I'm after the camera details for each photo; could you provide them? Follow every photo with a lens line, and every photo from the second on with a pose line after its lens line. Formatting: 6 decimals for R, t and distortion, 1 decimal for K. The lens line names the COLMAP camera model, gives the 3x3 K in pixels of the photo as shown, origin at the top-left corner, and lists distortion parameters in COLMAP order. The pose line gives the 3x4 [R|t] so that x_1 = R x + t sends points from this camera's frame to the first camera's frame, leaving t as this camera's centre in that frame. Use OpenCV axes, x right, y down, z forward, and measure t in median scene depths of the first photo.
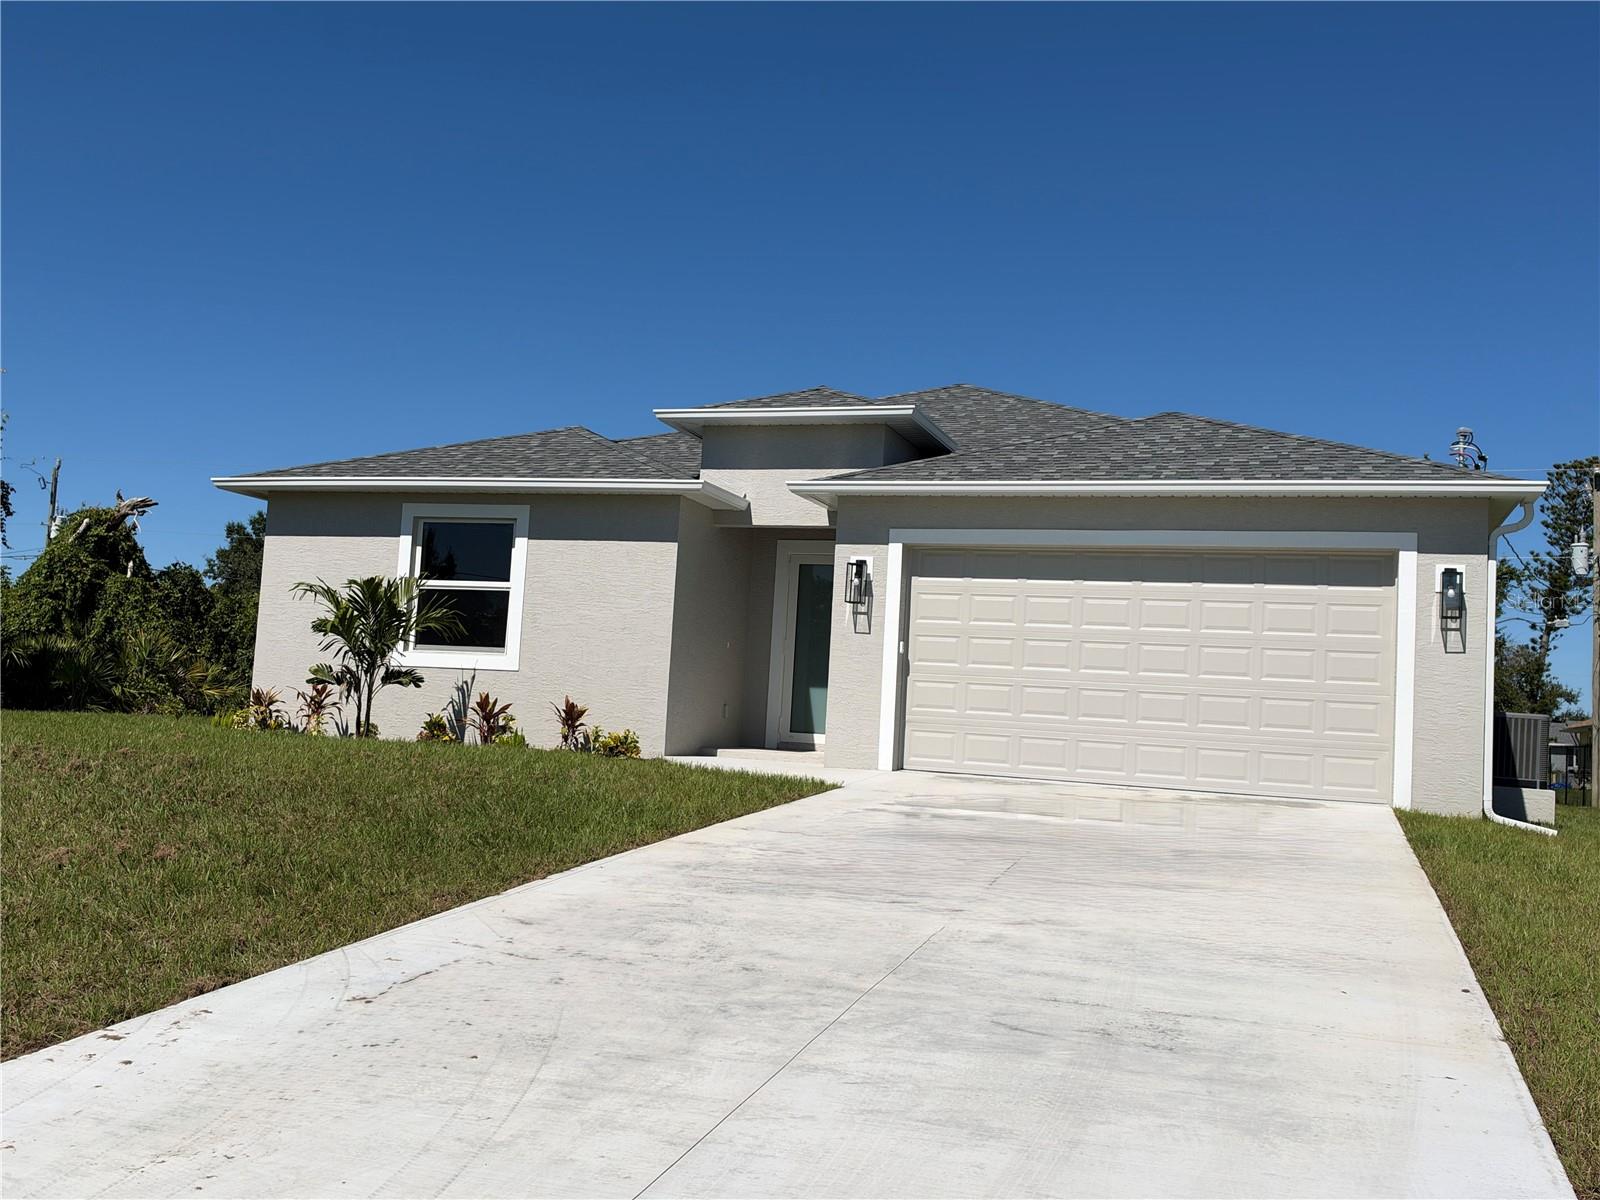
lens RADIAL K [[1256.8, 0, 800.0], [0, 1256.8, 600.0], [0, 0, 1]] dist [0.095263, -0.293897]
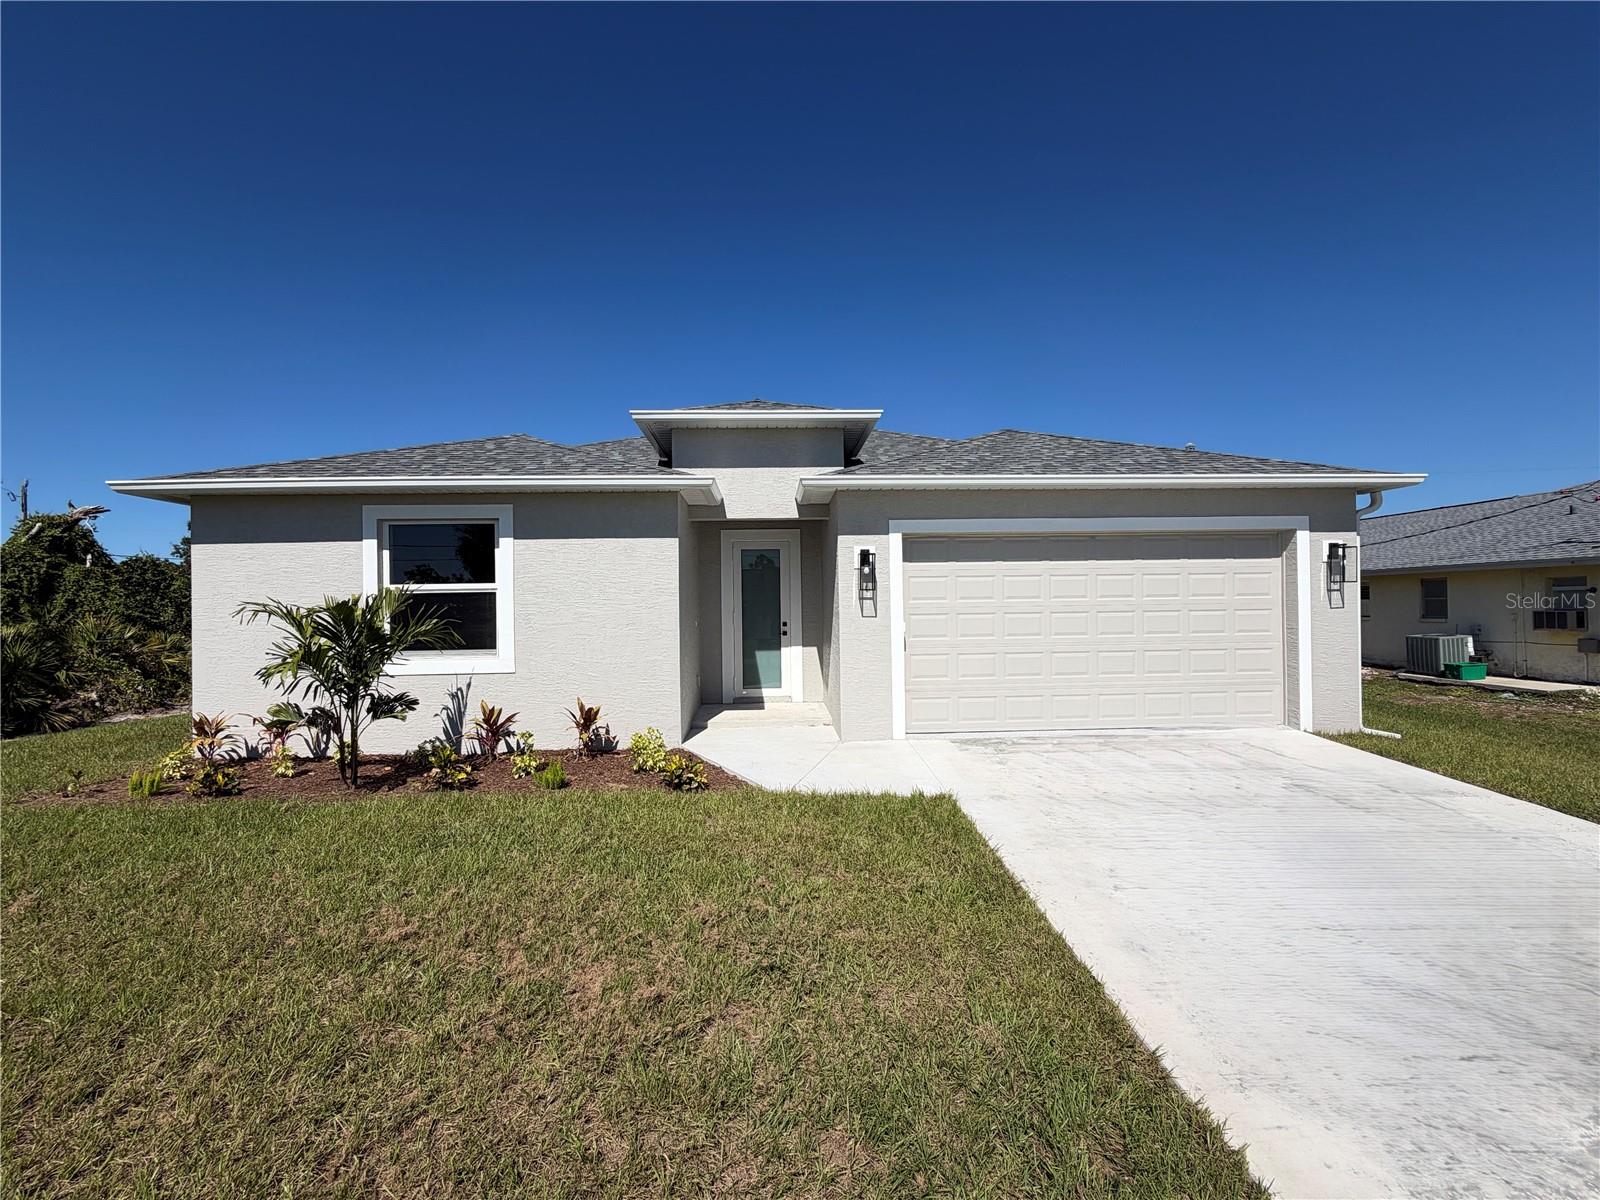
lens RADIAL K [[643.7, 0, 800.0], [0, 643.7, 600.0], [0, 0, 1]] dist [-0.016055, 0.000212]
pose [[0.942197, -0.065560, 0.328584, -0.171931], [0.039728, 0.995612, 0.084731, -0.034201], [-0.332697, -0.066779, 0.940667, 0.448237]]
